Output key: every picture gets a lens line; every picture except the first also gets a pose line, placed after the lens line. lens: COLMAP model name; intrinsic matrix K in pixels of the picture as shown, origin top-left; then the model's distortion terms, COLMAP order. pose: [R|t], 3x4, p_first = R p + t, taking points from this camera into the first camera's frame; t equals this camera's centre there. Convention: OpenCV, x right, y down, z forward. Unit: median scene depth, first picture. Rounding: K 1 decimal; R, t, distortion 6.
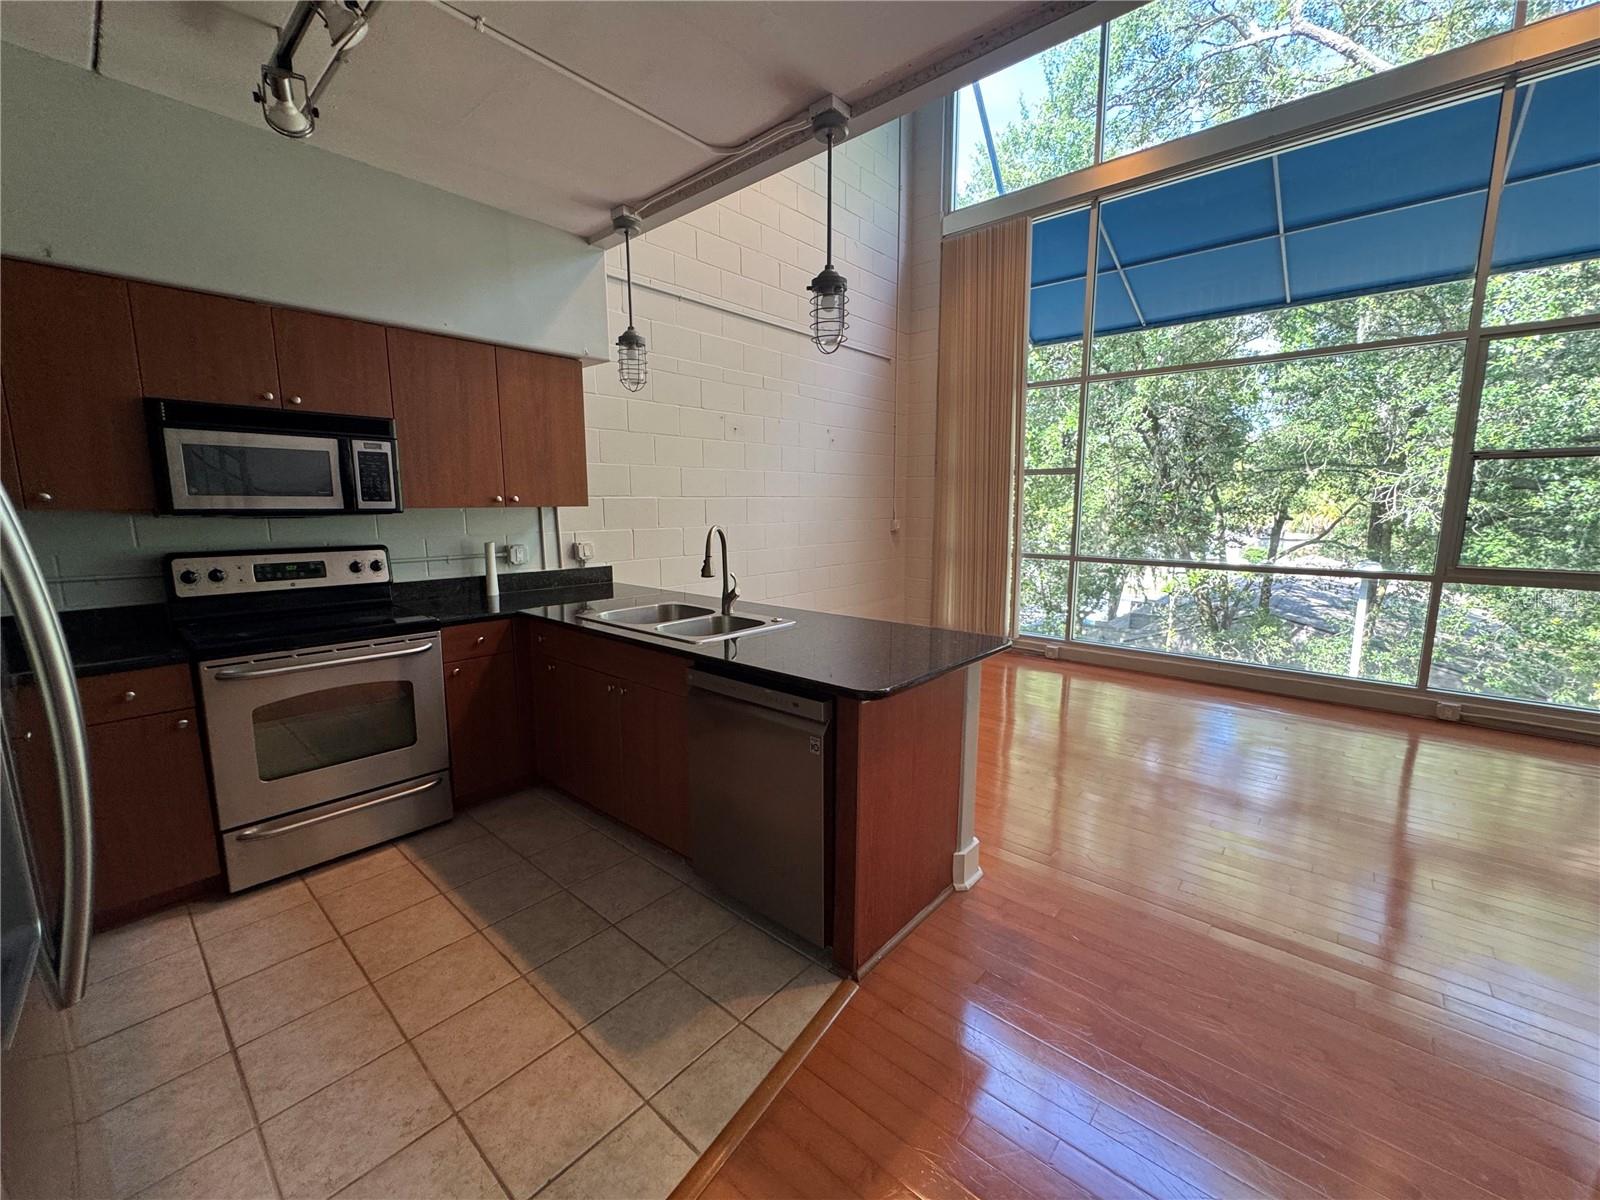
lens RADIAL K [[640.7, 0, 798.6], [0, 640.7, 597.3], [0, 0, 1]] dist [-0.000862, -0.000403]
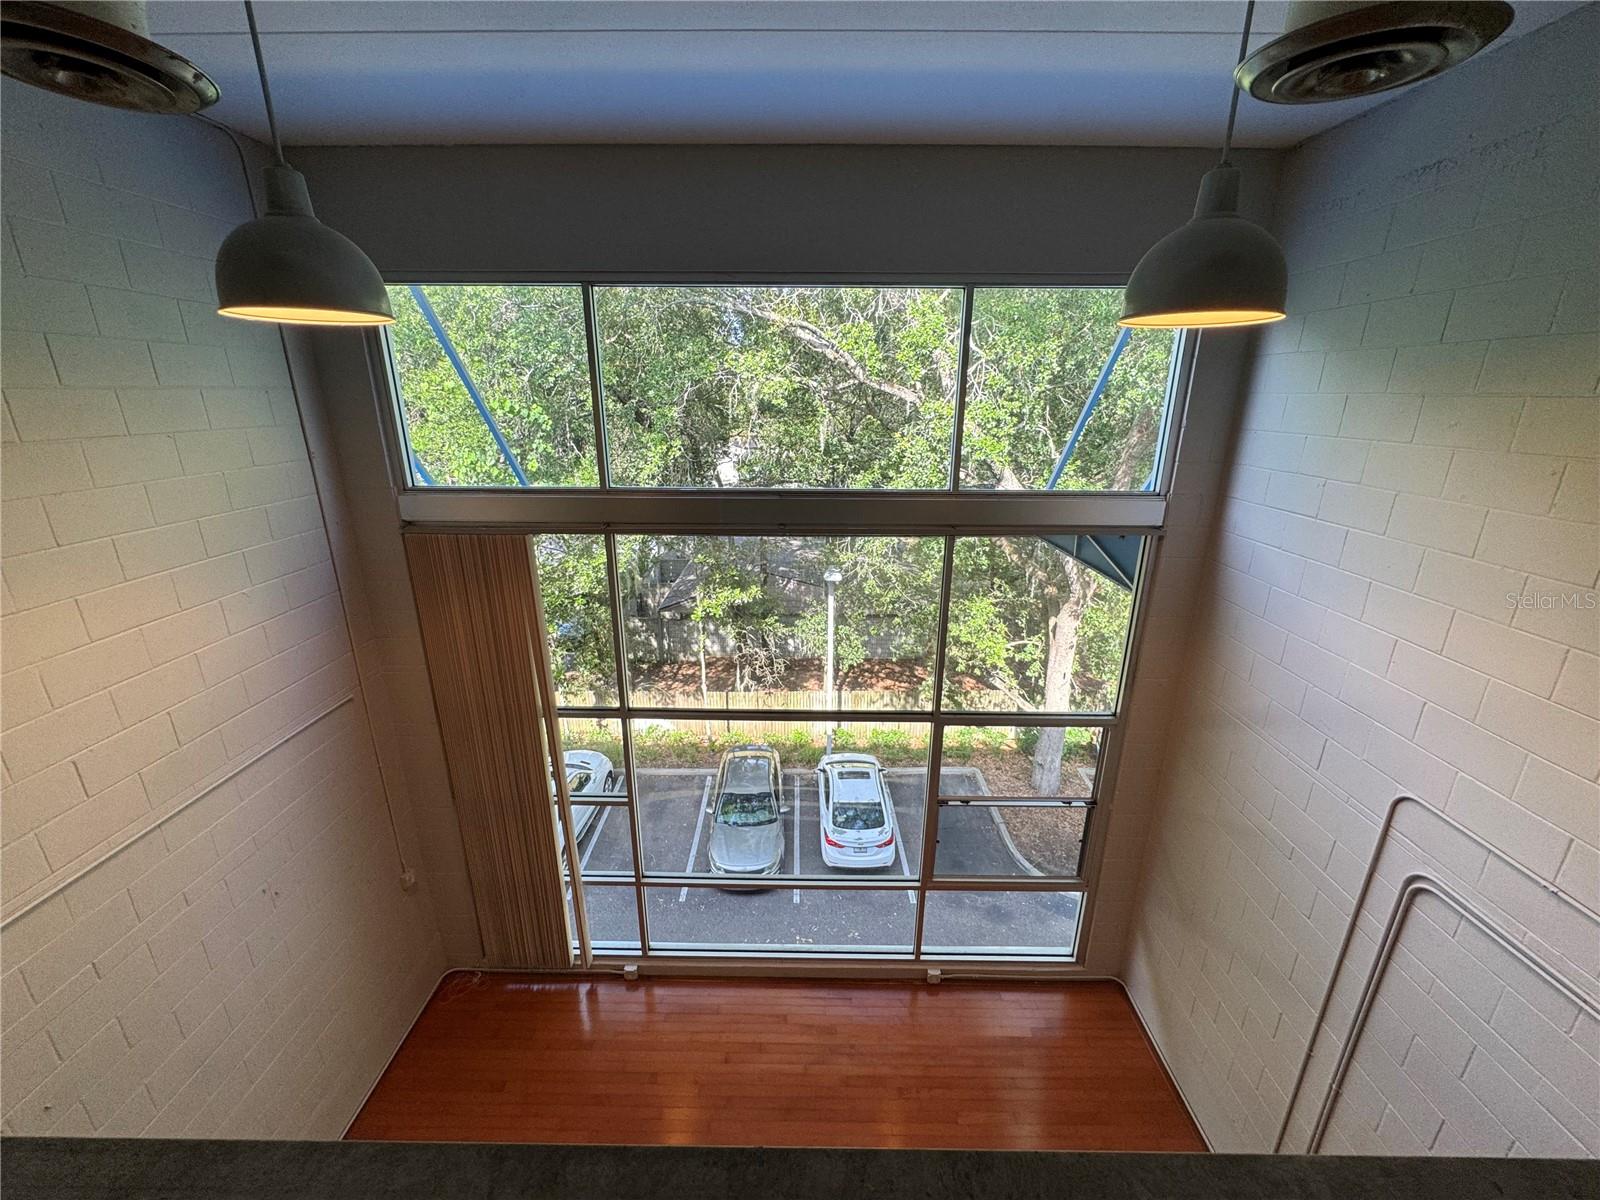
lens RADIAL K [[640.7, 0, 798.3], [0, 640.7, 598.8], [0, 0, 1]] dist [-0.000862, -0.000403]
pose [[0.760999, -0.195959, 0.618450, 0.084942], [0.088192, 0.975689, 0.200632, -0.471147], [-0.642731, -0.098138, 0.759780, 0.144688]]
